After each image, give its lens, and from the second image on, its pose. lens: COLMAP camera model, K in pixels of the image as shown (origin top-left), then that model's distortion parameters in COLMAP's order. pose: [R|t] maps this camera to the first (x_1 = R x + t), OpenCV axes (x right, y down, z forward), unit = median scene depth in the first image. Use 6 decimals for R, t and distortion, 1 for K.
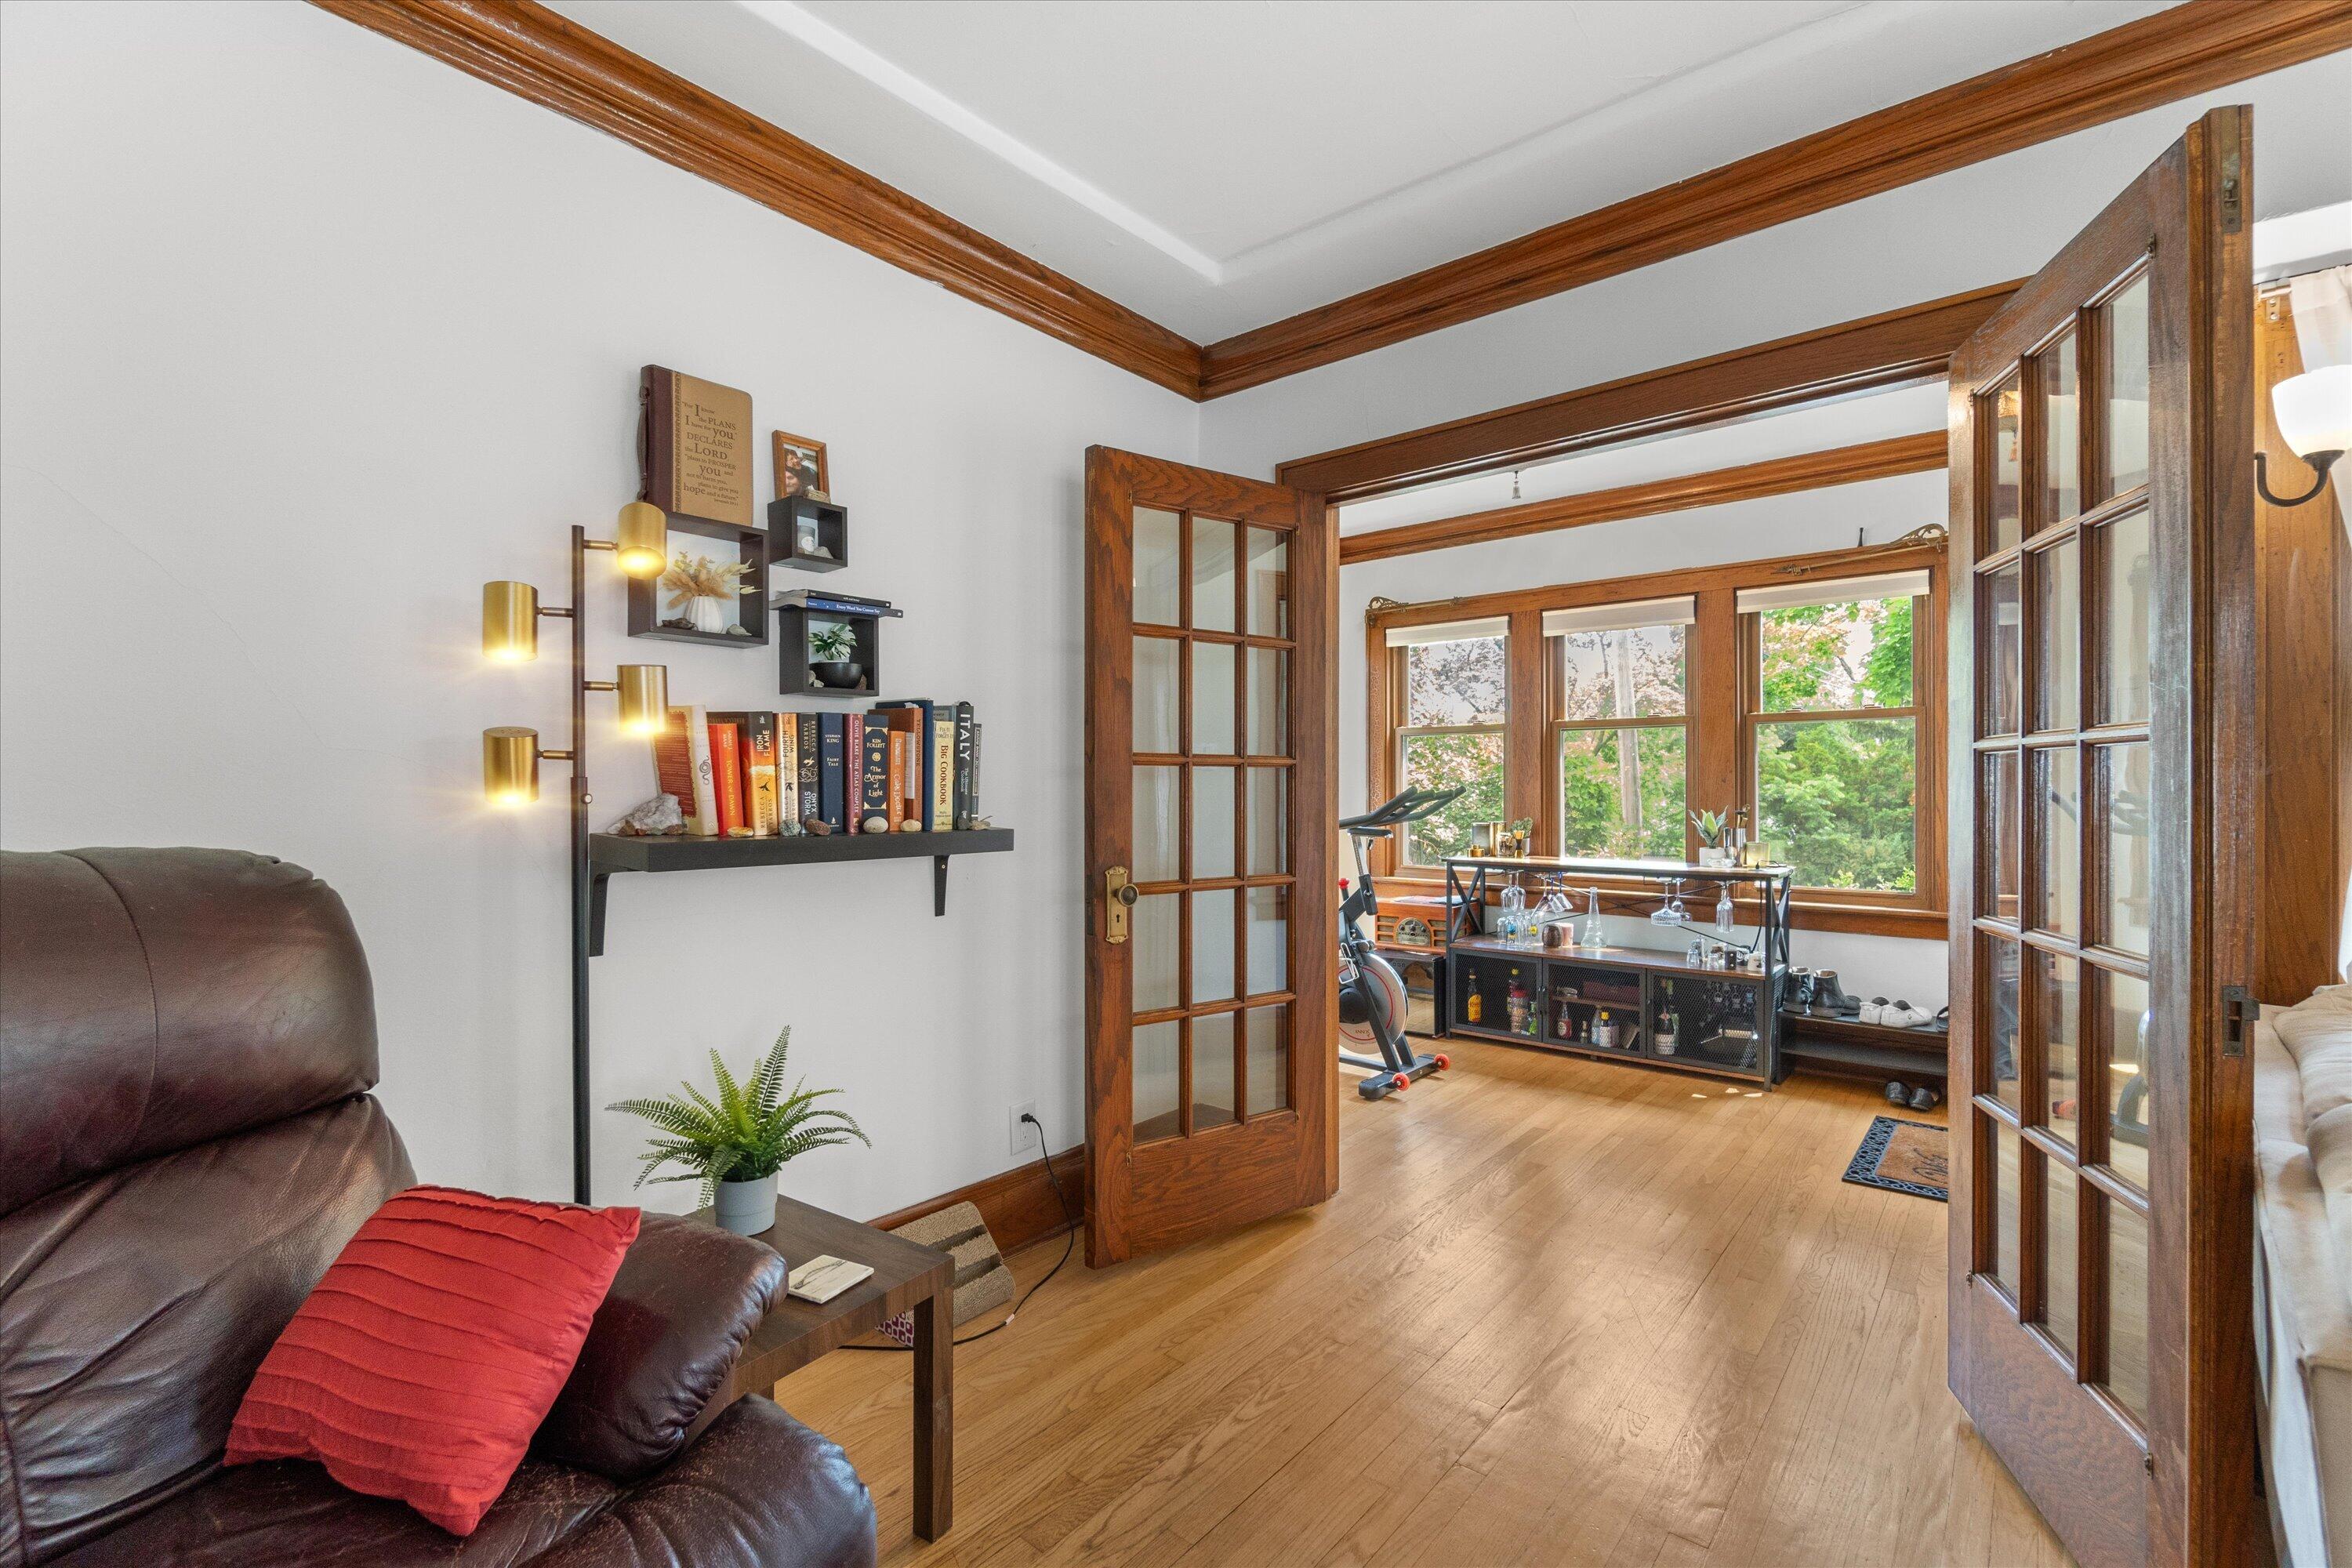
lens RADIAL K [[1040.0, 0, 1176.0], [0, 1040.0, 784.0], [0, 0, 1]] dist [-0.002140, 0.000031]
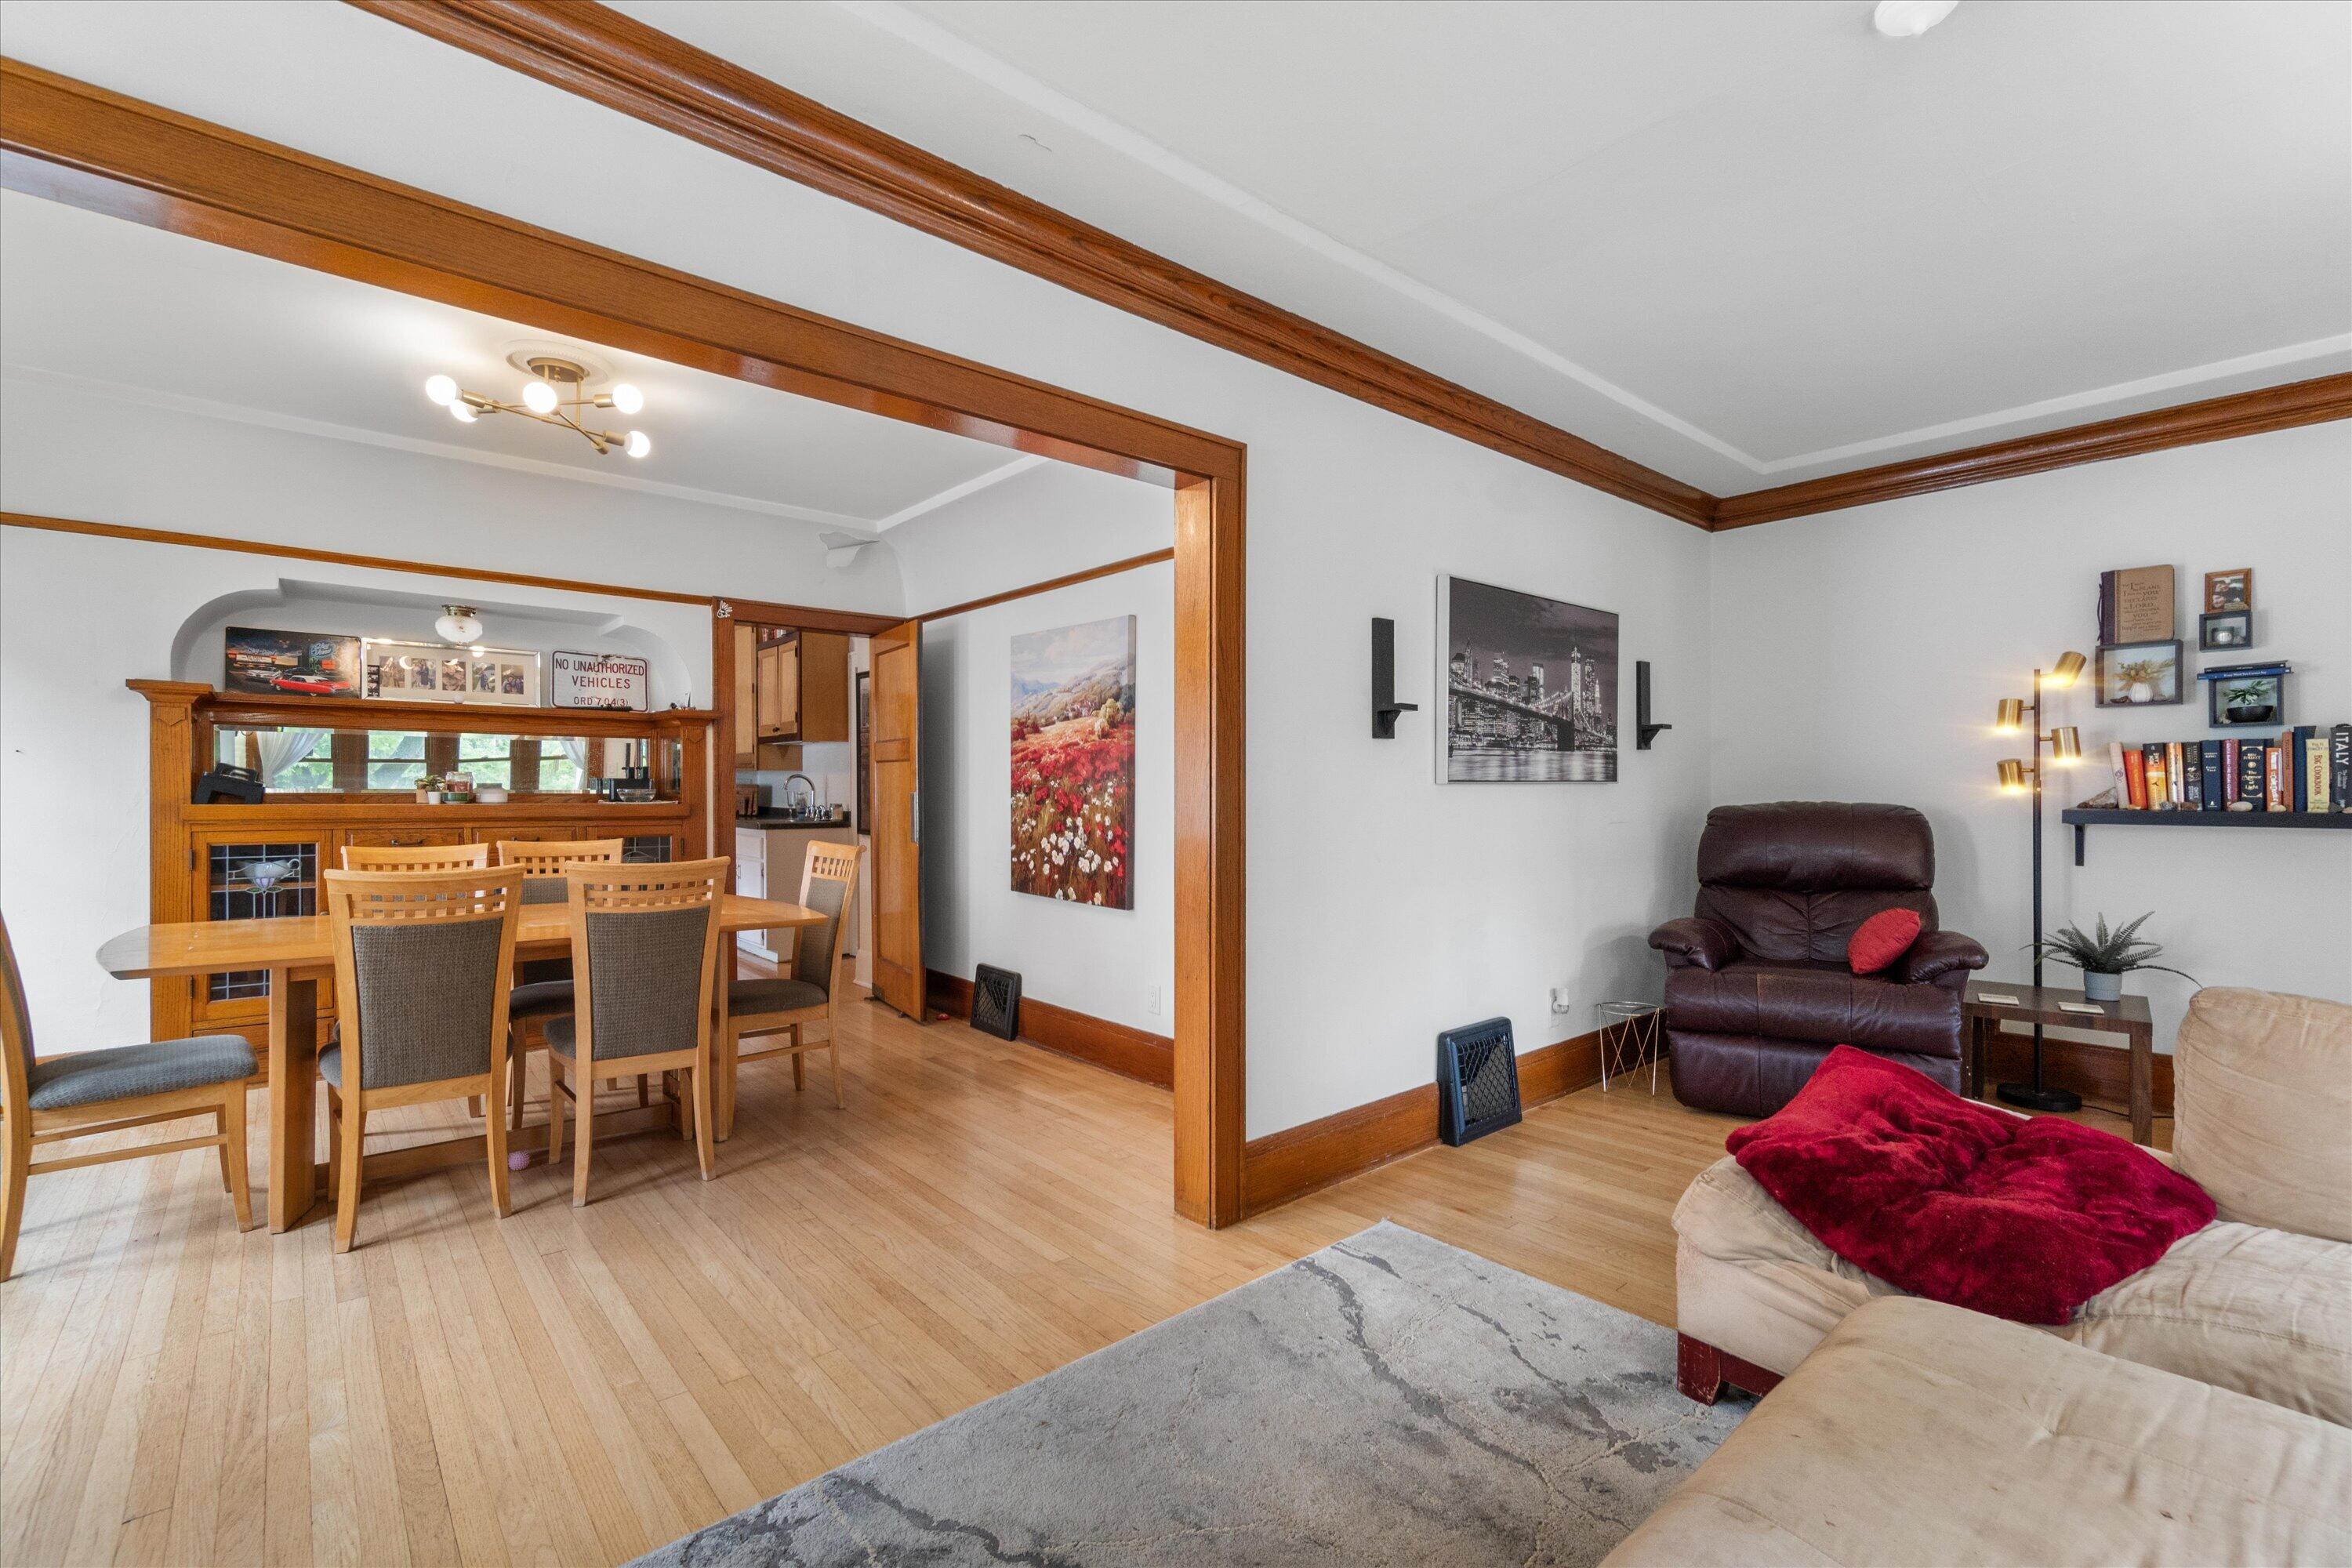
lens RADIAL K [[1040.0, 0, 1176.0], [0, 1040.0, 784.0], [0, 0, 1]] dist [-0.002140, 0.000031]
pose [[-0.161624, -0.001676, -0.986851, 1.595675], [0.005991, 0.999978, -0.002679, -0.001827], [0.986834, -0.006345, -0.161611, -0.397266]]
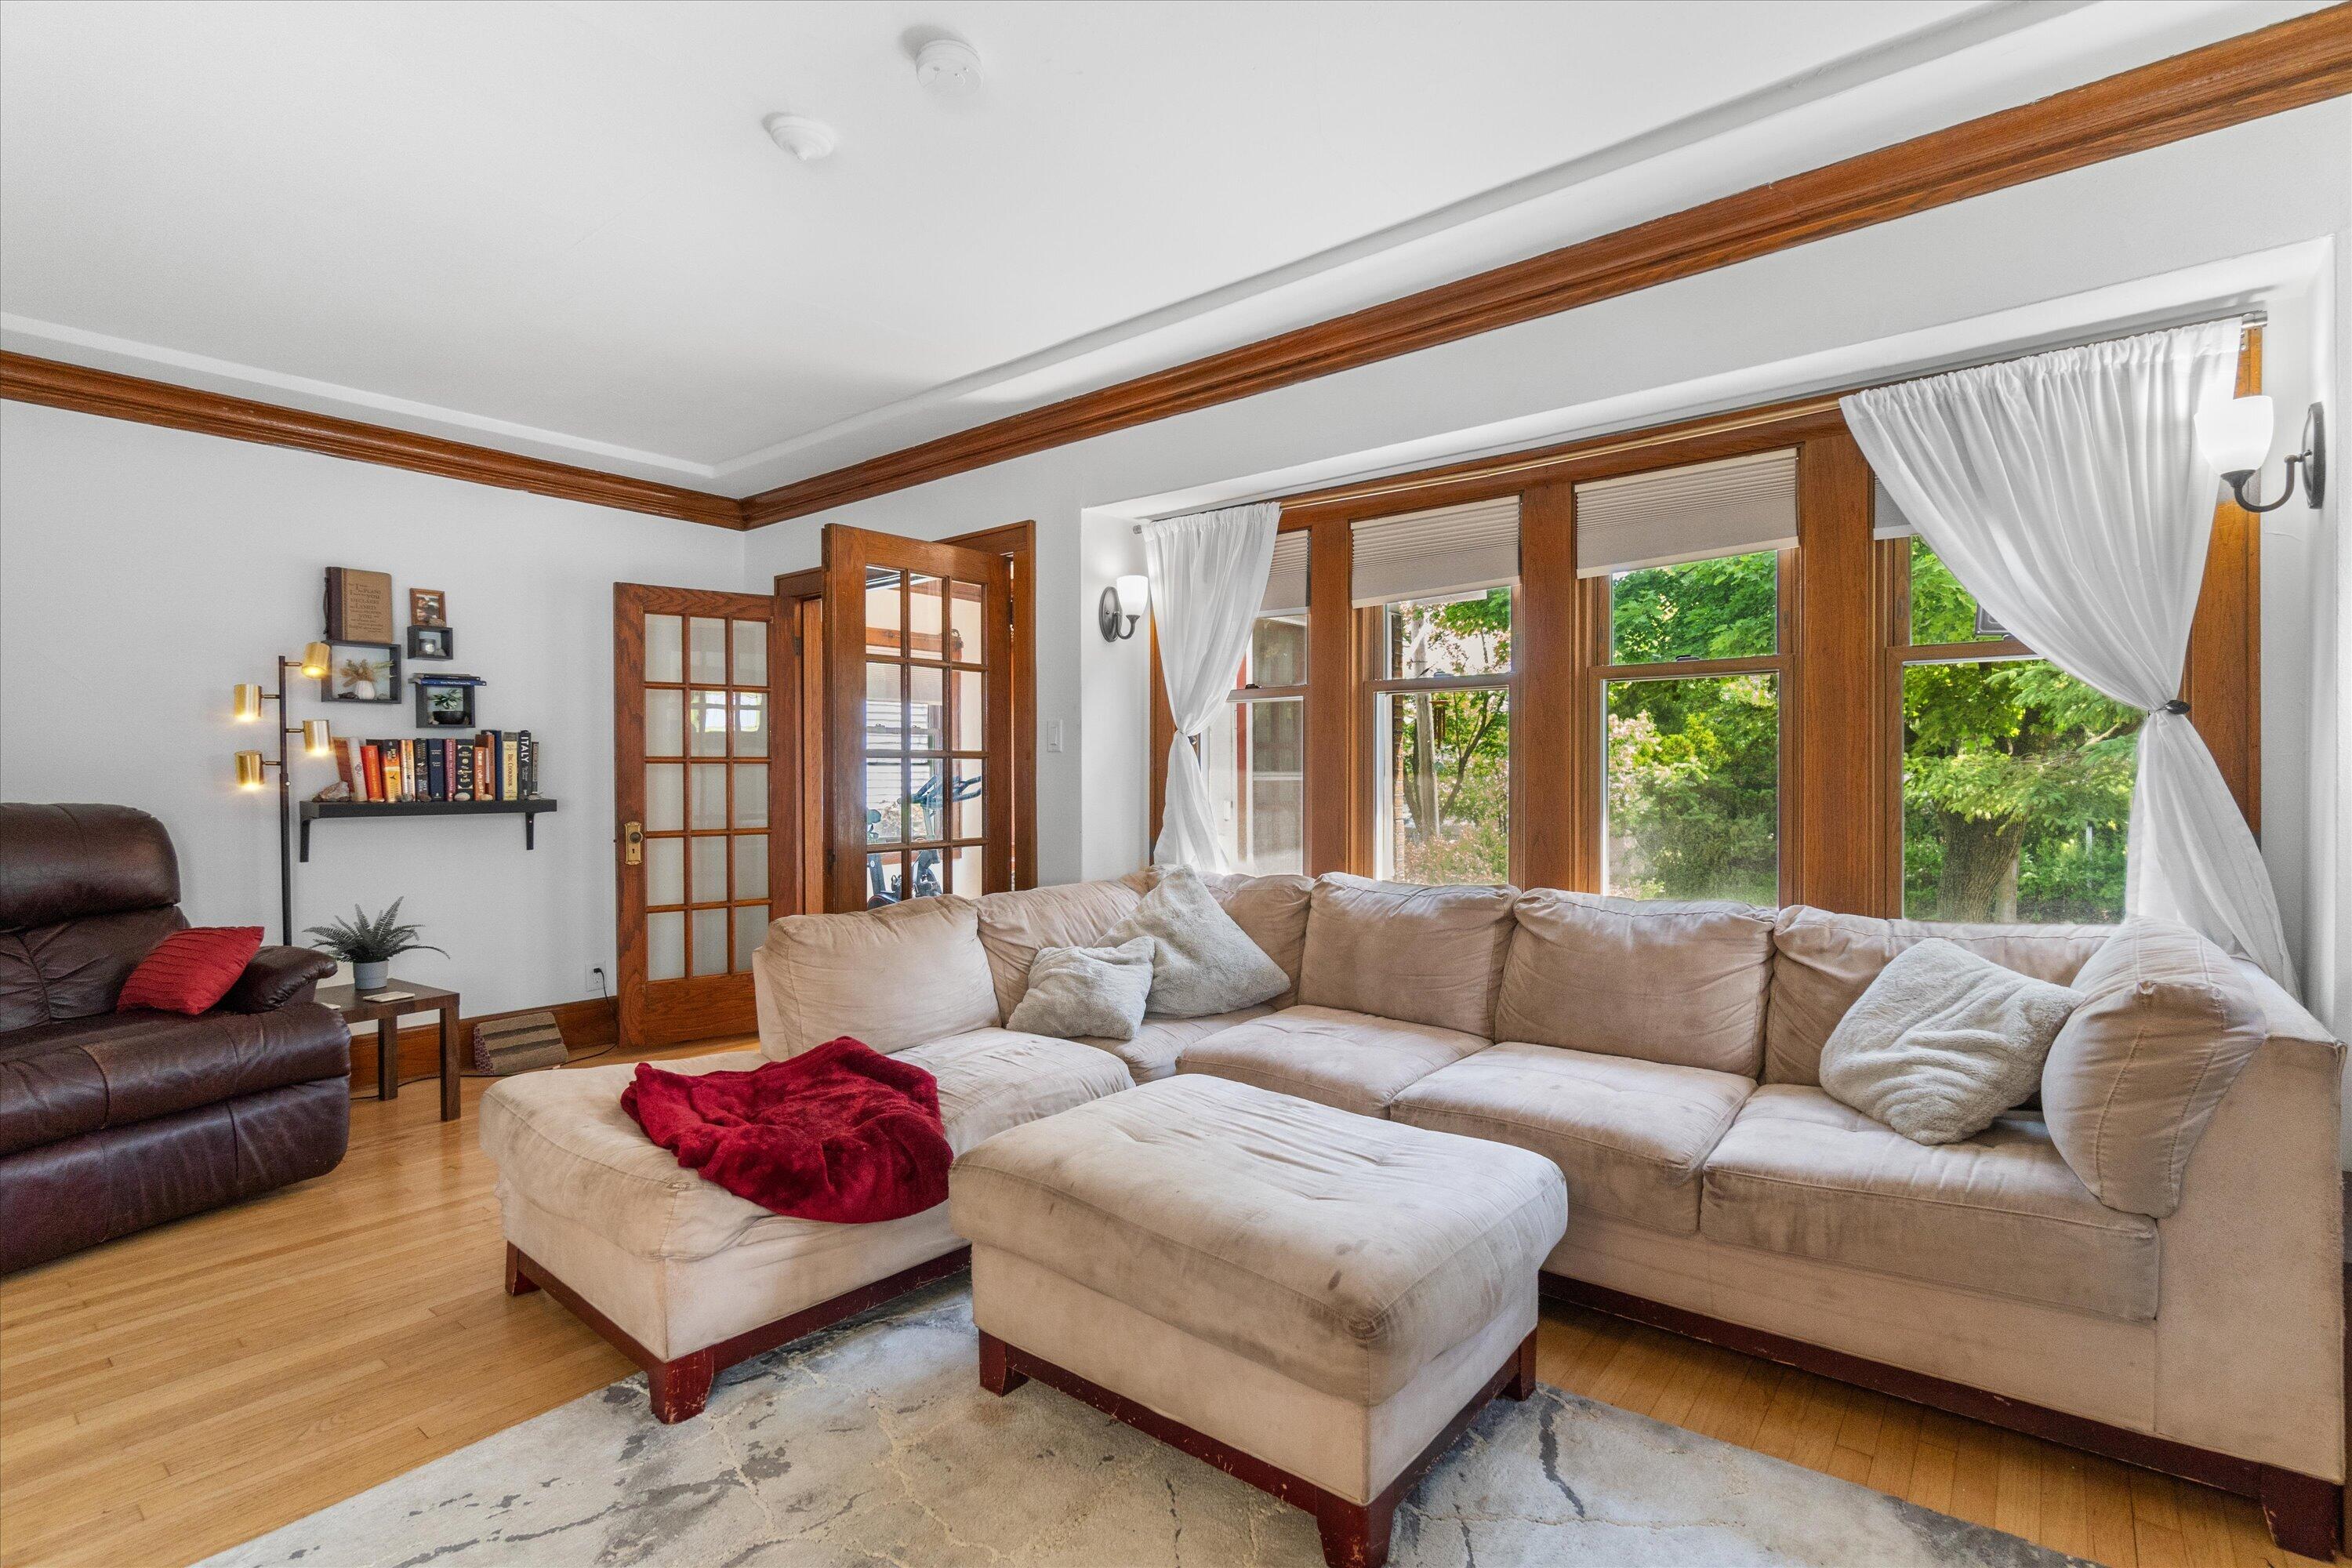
lens RADIAL K [[1102.1, 0, 1184.1], [0, 1102.1, 781.5], [0, 0, 1]] dist [-0.002070, -0.000022]
pose [[0.999643, -0.006426, 0.025922, 0.985656], [0.006146, 0.999922, 0.010876, -0.002793], [-0.025990, -0.010713, 0.999605, -1.060953]]
